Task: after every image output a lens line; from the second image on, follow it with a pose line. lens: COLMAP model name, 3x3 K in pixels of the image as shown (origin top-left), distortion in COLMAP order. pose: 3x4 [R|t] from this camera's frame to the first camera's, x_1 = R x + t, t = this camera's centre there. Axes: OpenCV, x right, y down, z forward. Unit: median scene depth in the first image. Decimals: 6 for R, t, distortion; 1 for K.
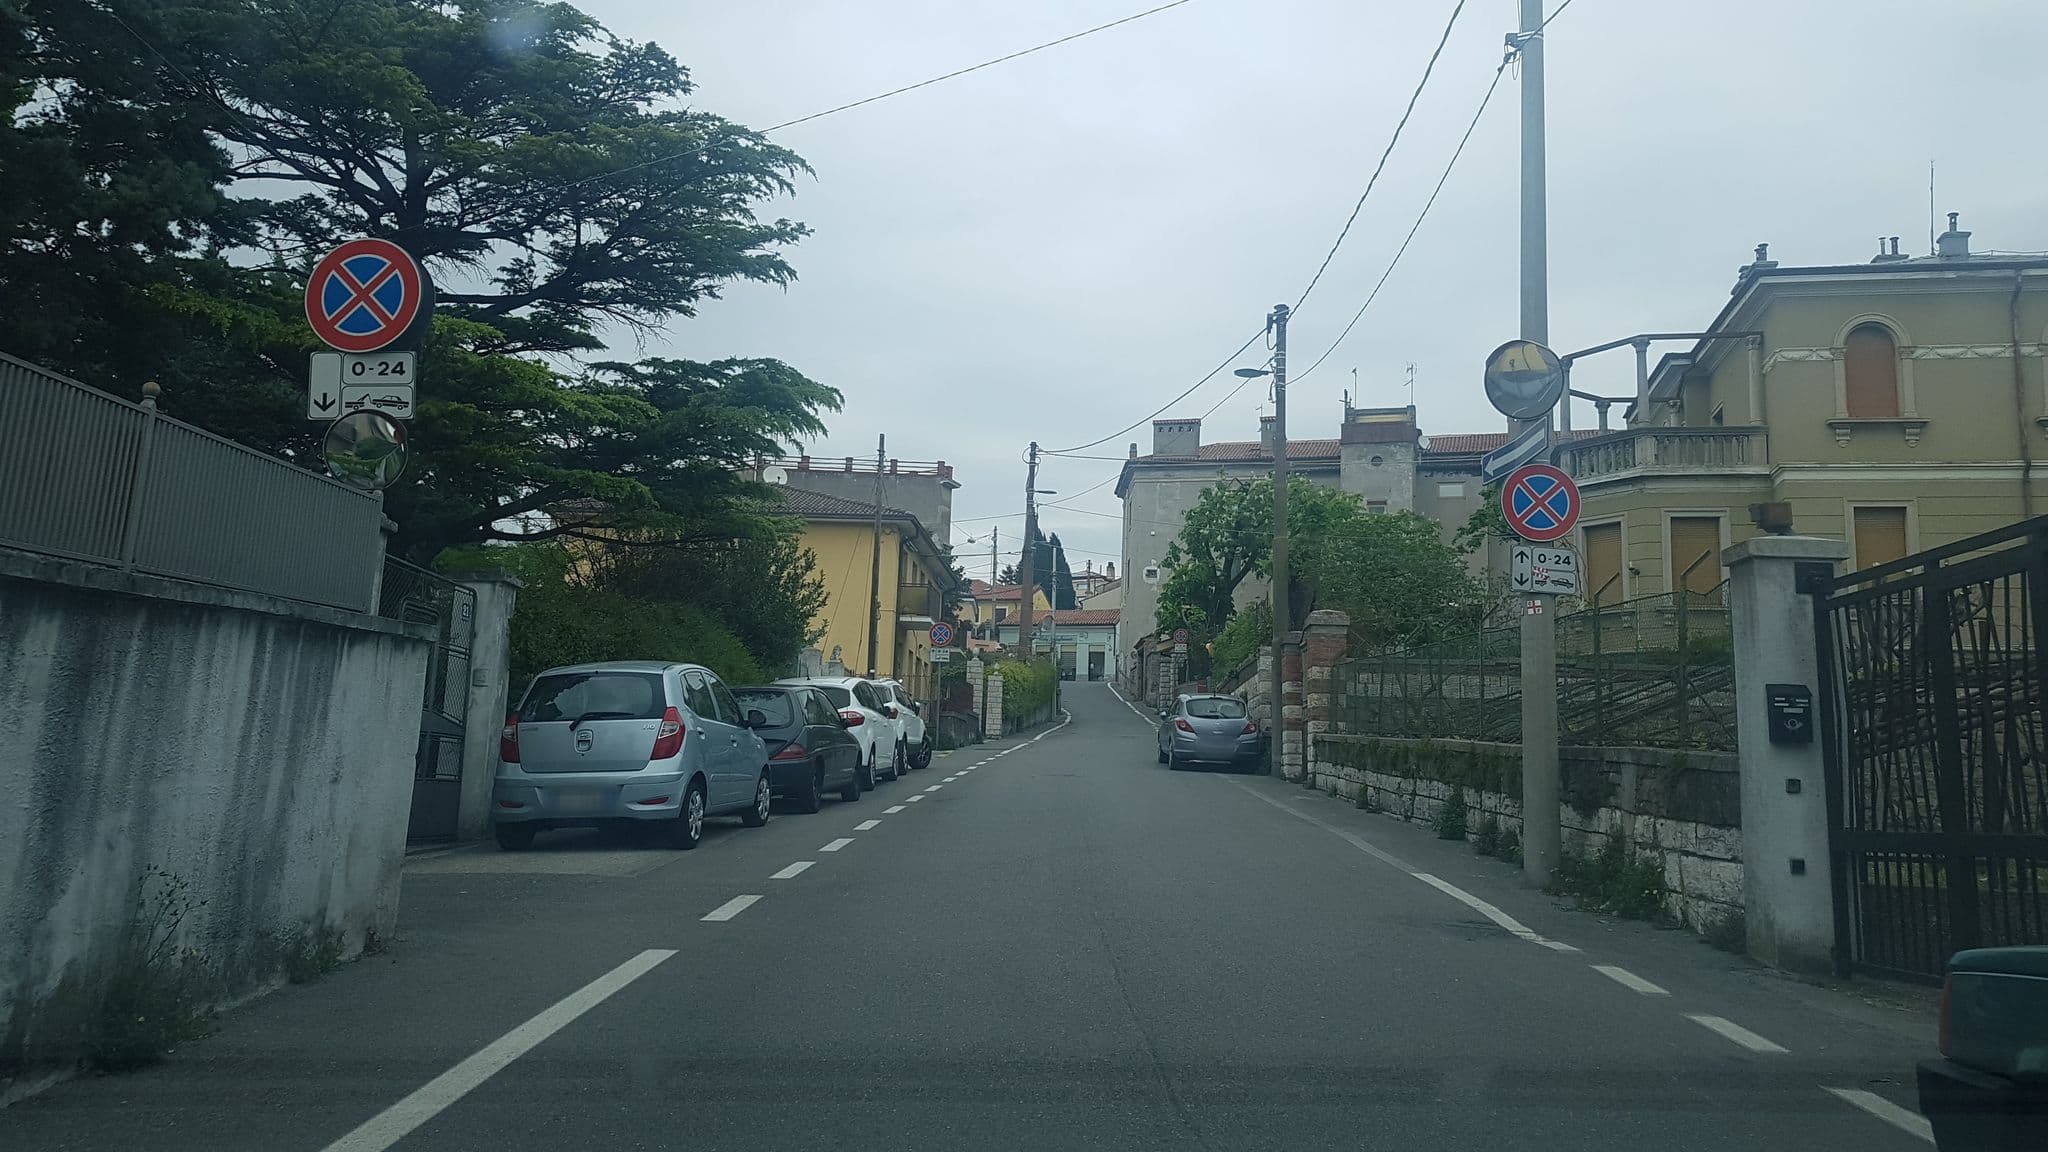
lens RADIAL K [[1473.1, 0, 1024.0], [0, 1473.1, 576.0], [0, 0, 1]] dist [0.001048, 0.000026]
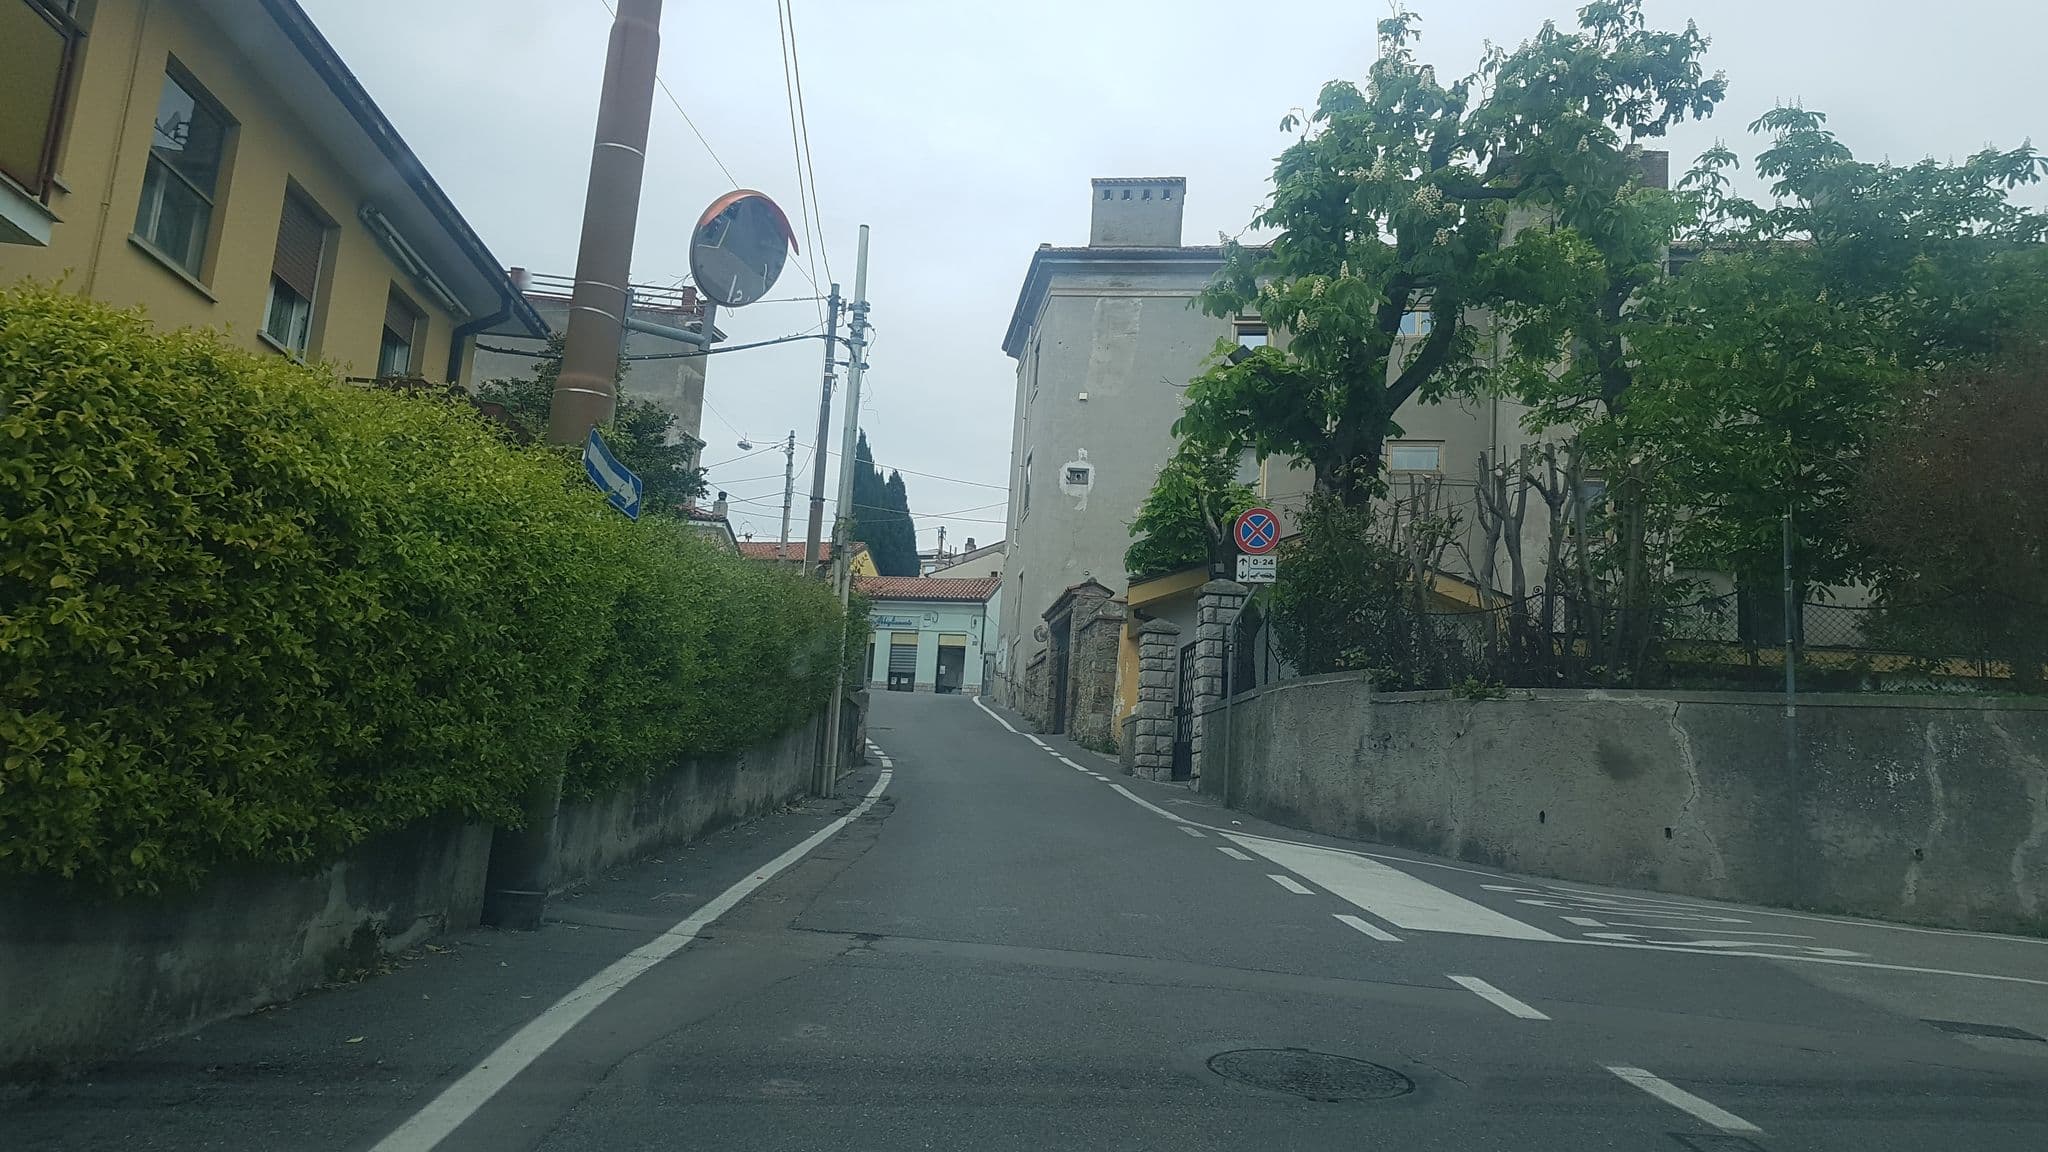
lens RADIAL K [[1473.1, 0, 1024.0], [0, 1473.1, 576.0], [0, 0, 1]] dist [0.001048, 0.000026]
pose [[0.993195, 0.050371, 0.105010, 0.017741], [-0.048132, 0.998559, -0.023752, 0.042246], [-0.106055, 0.018536, 0.994187, 0.487509]]
